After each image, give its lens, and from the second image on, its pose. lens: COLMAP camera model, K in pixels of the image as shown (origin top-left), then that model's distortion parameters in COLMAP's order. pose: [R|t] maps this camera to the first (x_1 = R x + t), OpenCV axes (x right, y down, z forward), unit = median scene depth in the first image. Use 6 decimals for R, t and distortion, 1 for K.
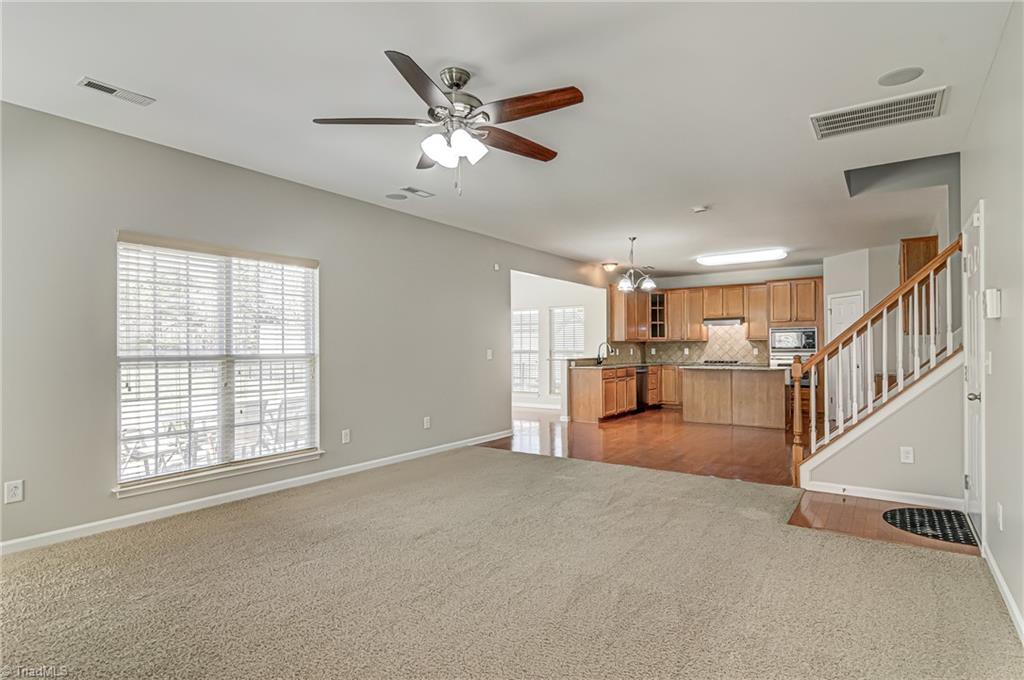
lens RADIAL K [[537.5, 0, 516.8], [0, 537.5, 346.8], [0, 0, 1]] dist [0.024852, -0.024642]
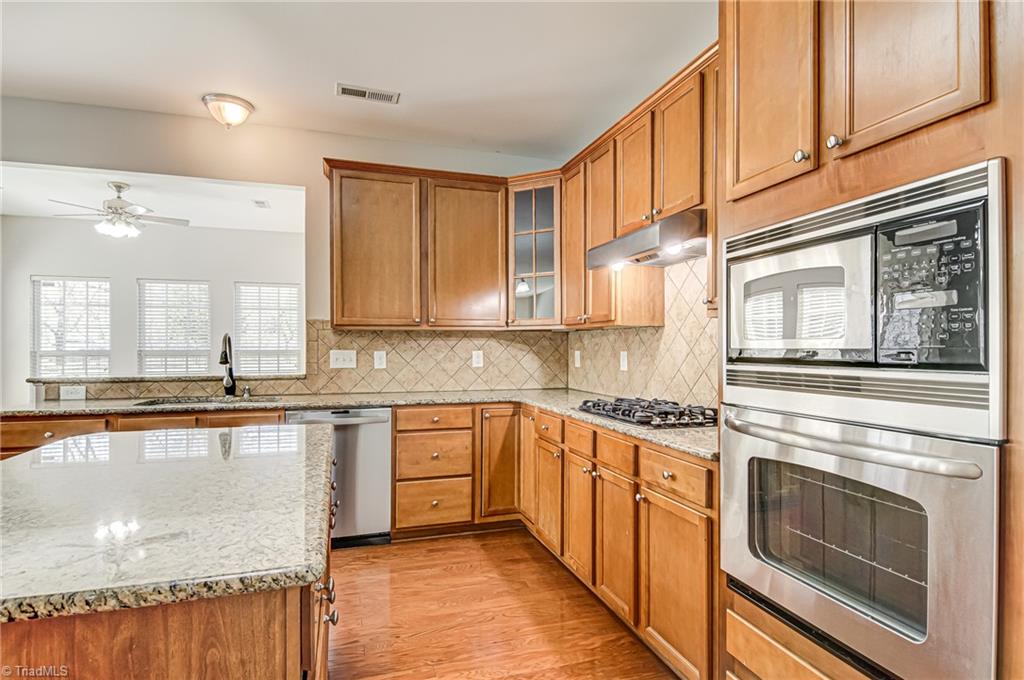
lens RADIAL K [[537.5, 0, 516.8], [0, 537.5, 346.8], [0, 0, 1]] dist [0.024852, -0.024642]
pose [[0.795743, 0.004887, -0.605615, 0.497048], [-0.002058, 0.999983, 0.005365, -0.001552], [0.605631, -0.003022, 0.795740, 0.789041]]
